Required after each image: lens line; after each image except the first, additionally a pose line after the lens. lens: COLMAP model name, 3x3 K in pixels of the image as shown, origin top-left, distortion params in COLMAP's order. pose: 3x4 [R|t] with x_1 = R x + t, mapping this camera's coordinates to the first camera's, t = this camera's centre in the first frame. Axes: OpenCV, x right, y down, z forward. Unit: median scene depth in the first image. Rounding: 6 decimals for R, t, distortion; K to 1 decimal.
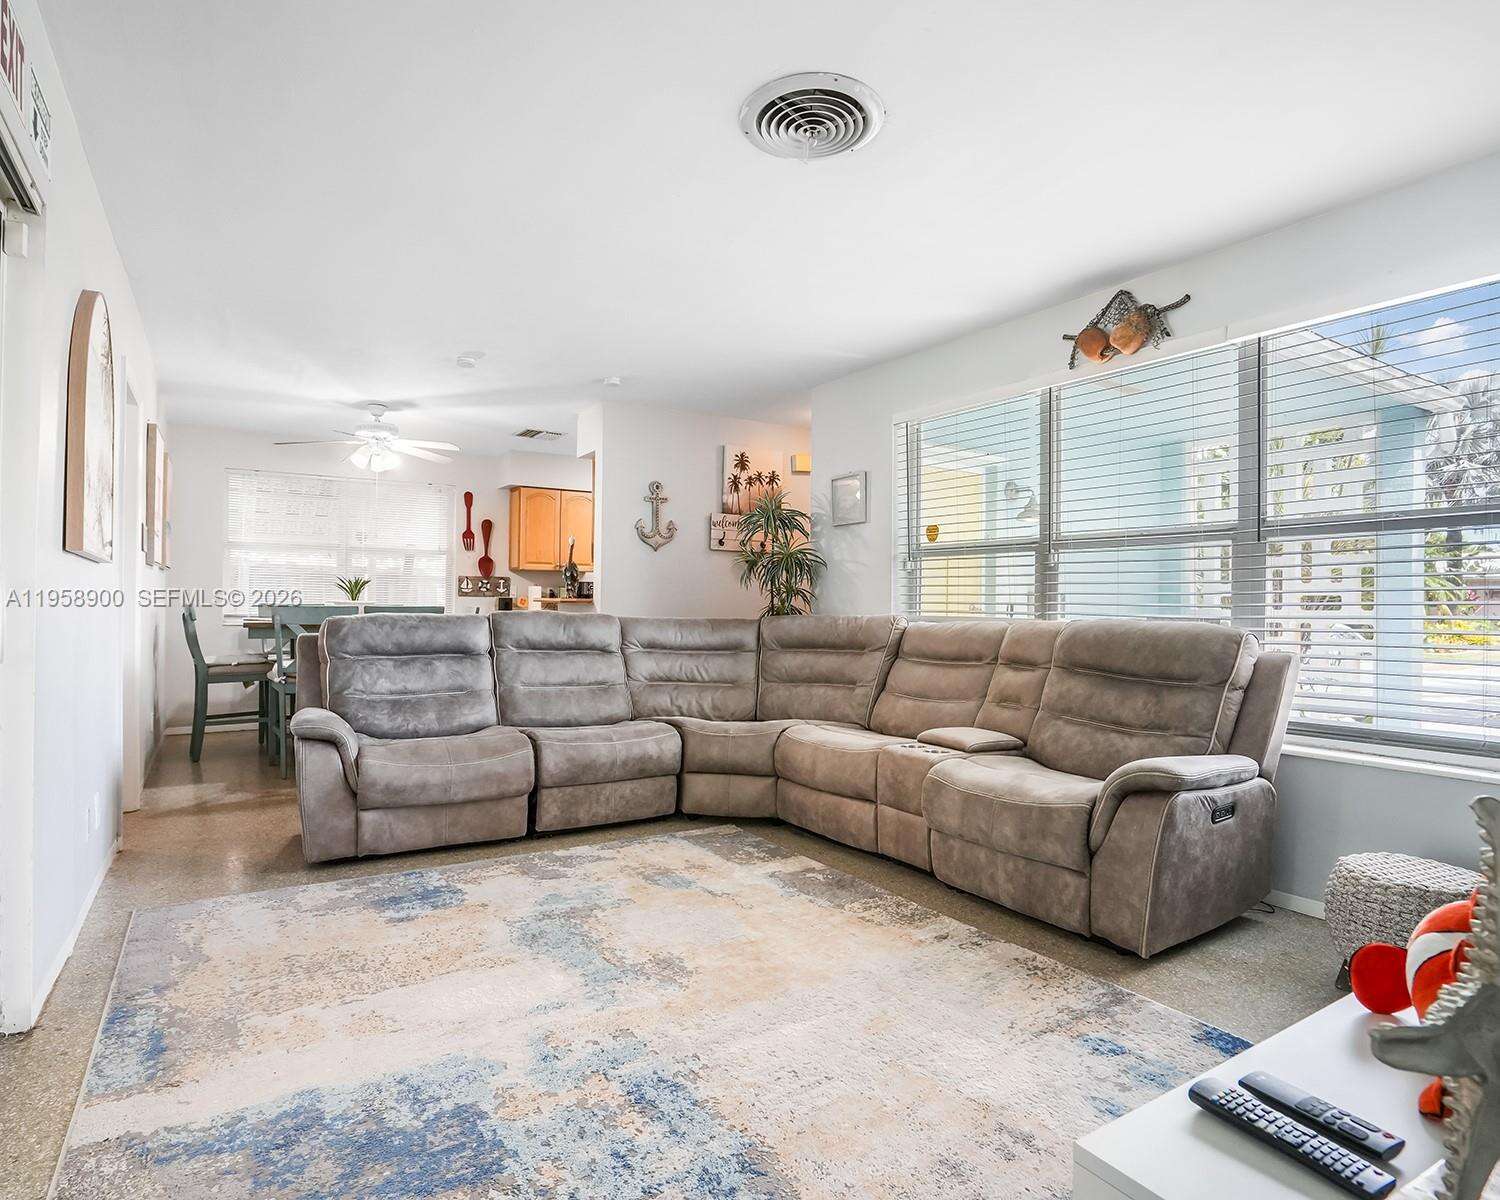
lens RADIAL K [[833.5, 0, 760.0], [0, 833.5, 606.2], [0, 0, 1]] dist [-0.053091, 0.023293]
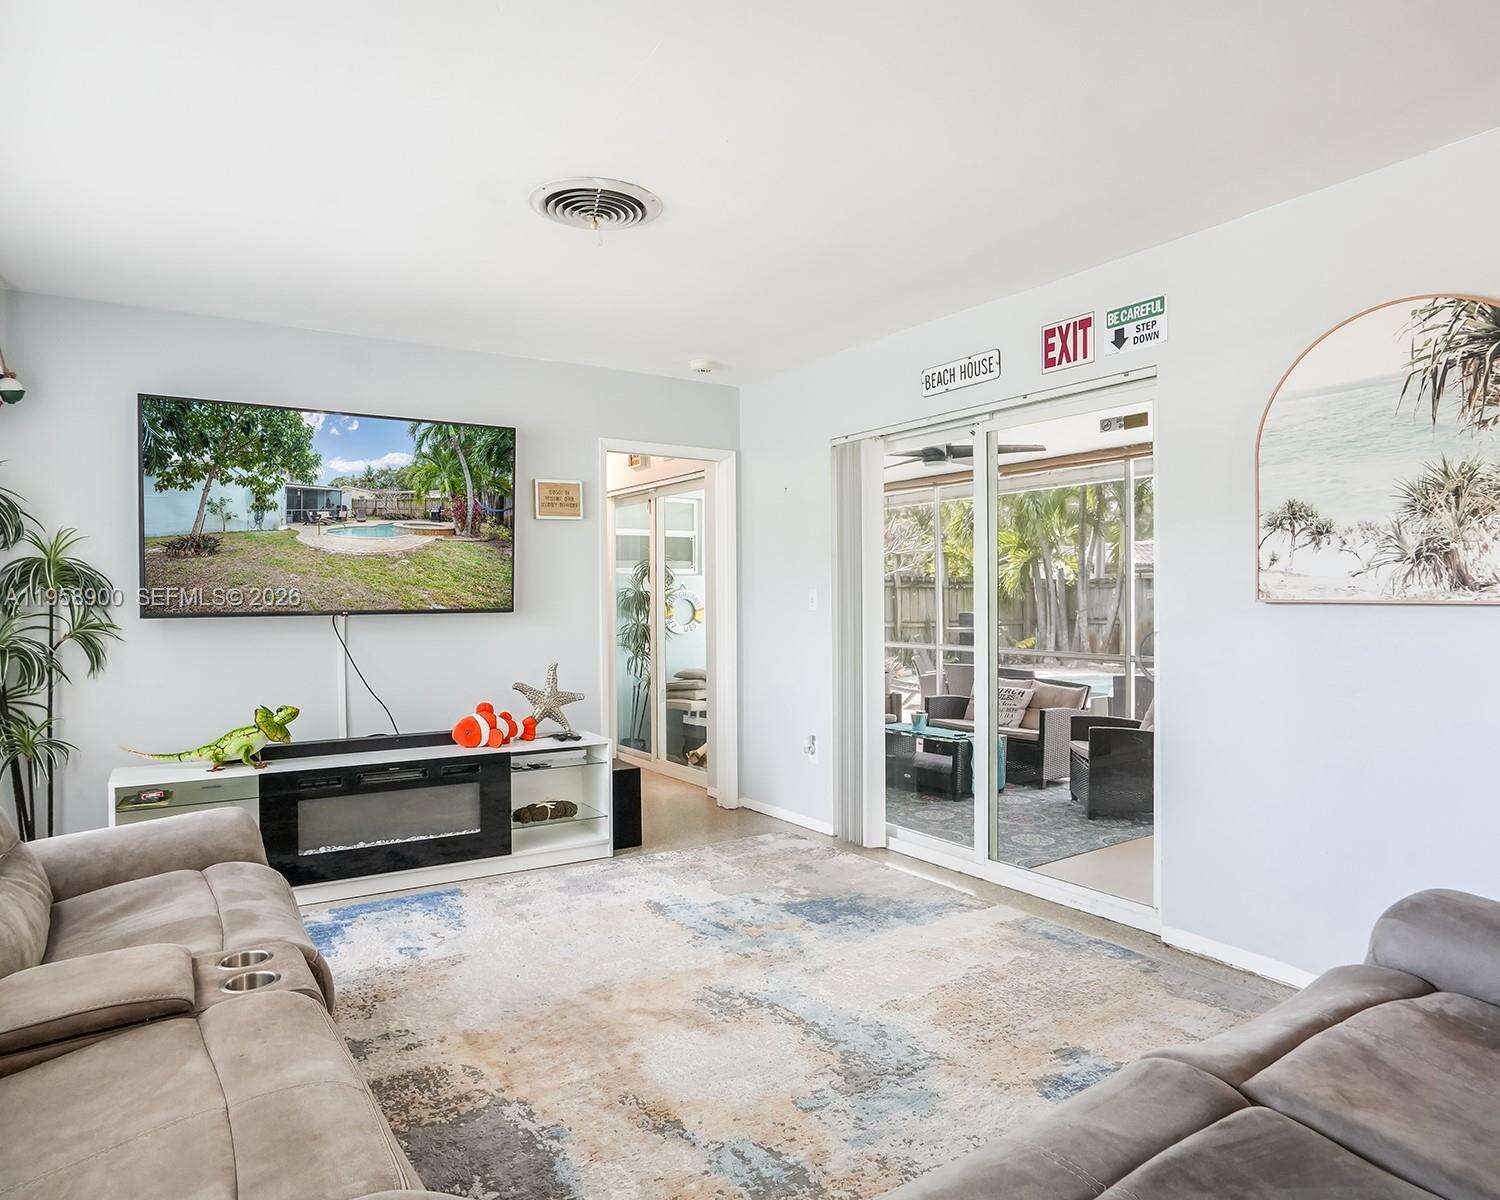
lens RADIAL K [[930.8, 0, 756.0], [0, 930.8, 597.6], [0, 0, 1]] dist [-0.026796, 0.001500]
pose [[-0.999799, -0.007722, -0.018498, -0.085225], [-0.007780, 0.999965, 0.003016, -0.048869], [0.018474, 0.003159, -0.999824, 1.493266]]
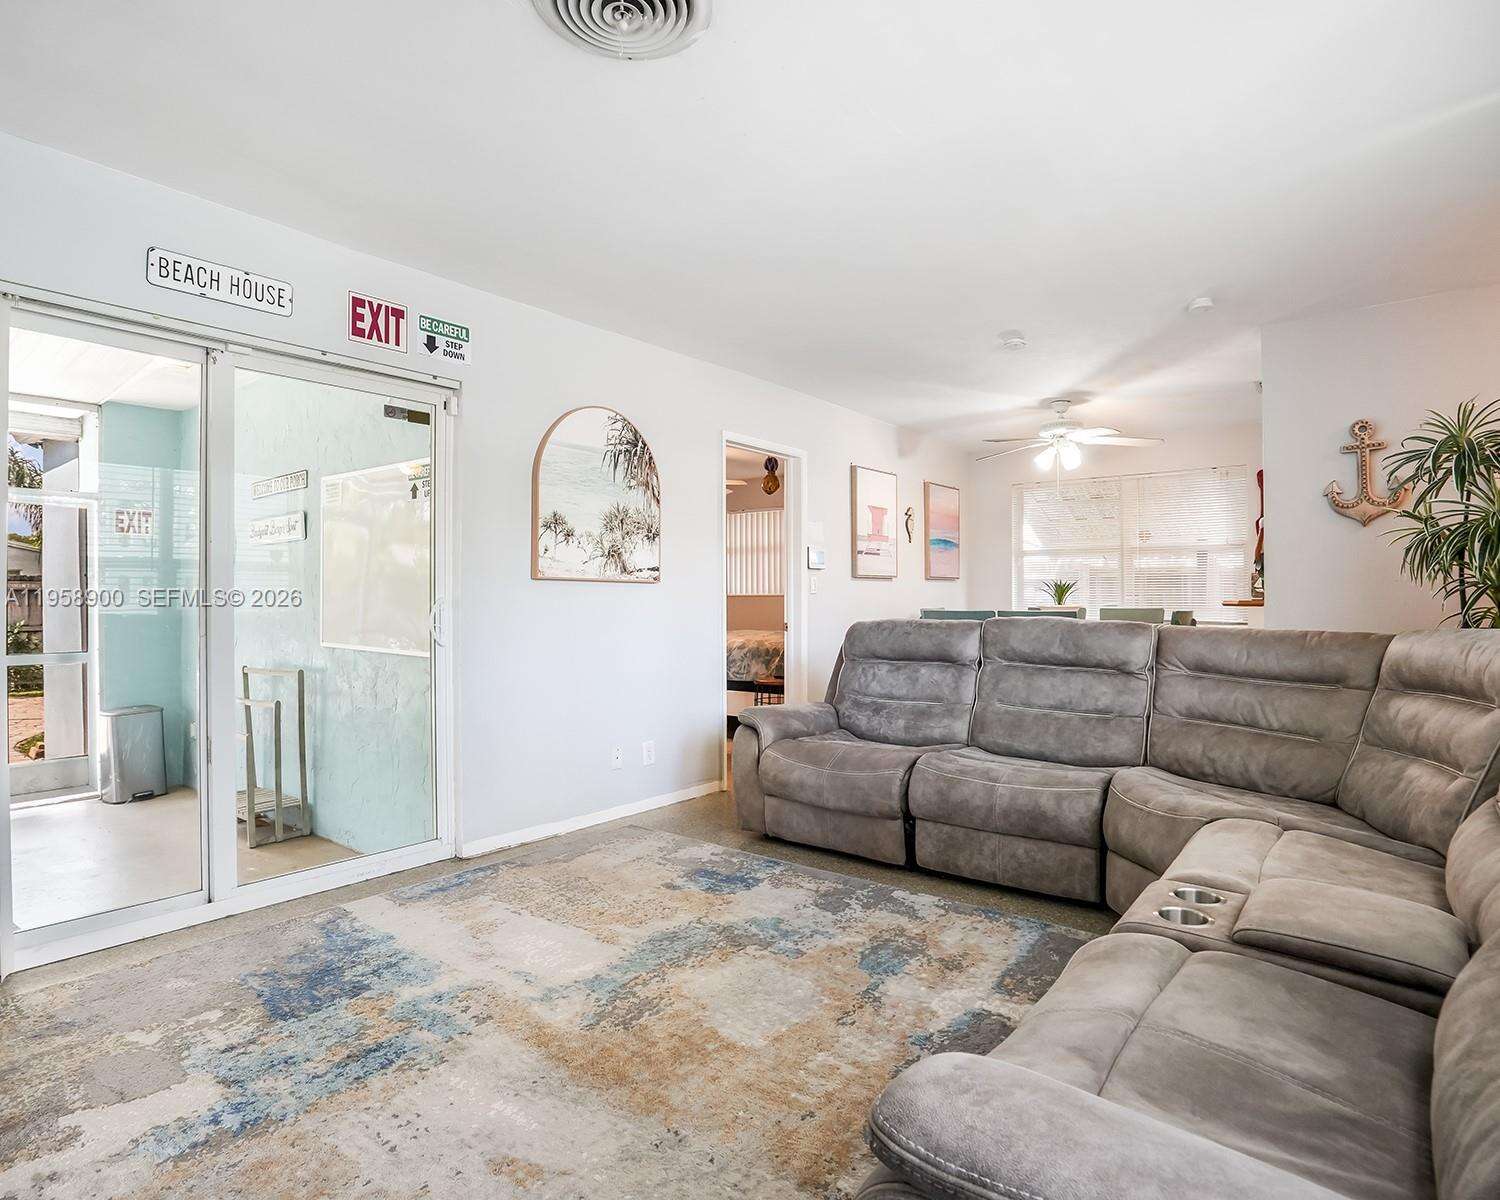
lens RADIAL K [[839.8, 0, 740.3], [0, 839.8, 588.4], [0, 0, 1]] dist [-0.022774, -0.008728]
pose [[0.311399, -0.027037, -0.949895, 0.567469], [0.003571, 0.999621, -0.027281, -0.001707], [0.950273, 0.005103, 0.311377, 0.572662]]
